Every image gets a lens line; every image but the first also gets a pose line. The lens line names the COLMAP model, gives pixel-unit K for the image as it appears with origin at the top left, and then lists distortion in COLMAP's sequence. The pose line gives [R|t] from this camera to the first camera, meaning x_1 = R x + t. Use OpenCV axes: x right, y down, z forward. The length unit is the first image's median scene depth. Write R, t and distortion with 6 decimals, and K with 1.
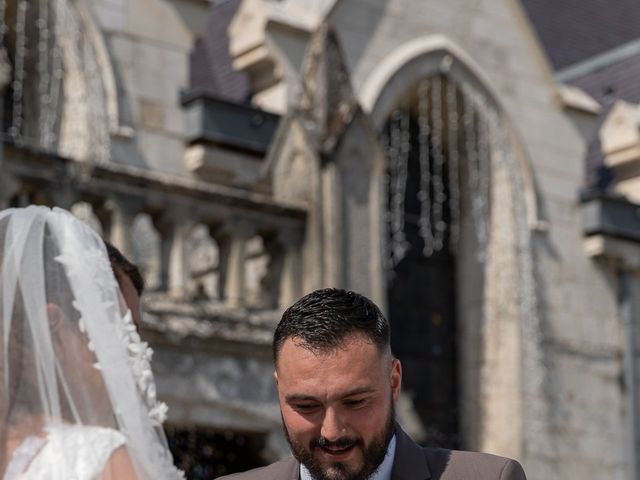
lens RADIAL K [[2403.1, 0, 320.0], [0, 2403.1, 240.0], [0, 0, 1]] dist [-0.026650, -2.396611]
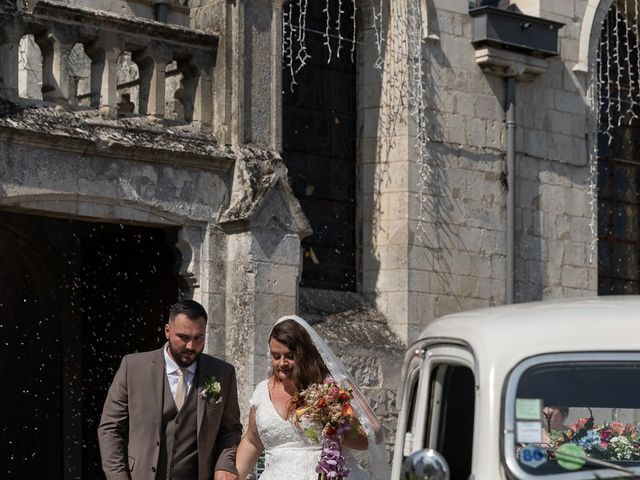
lens RADIAL K [[3045.7, 0, 320.0], [0, 3045.7, 240.0], [0, 0, 1]] dist [0.091901, 1.151021]
pose [[0.999676, 0.017436, 0.018529, 0.018951], [-0.019183, 0.994931, 0.098710, -0.061123], [-0.016714, -0.099034, 0.994944, -0.486440]]
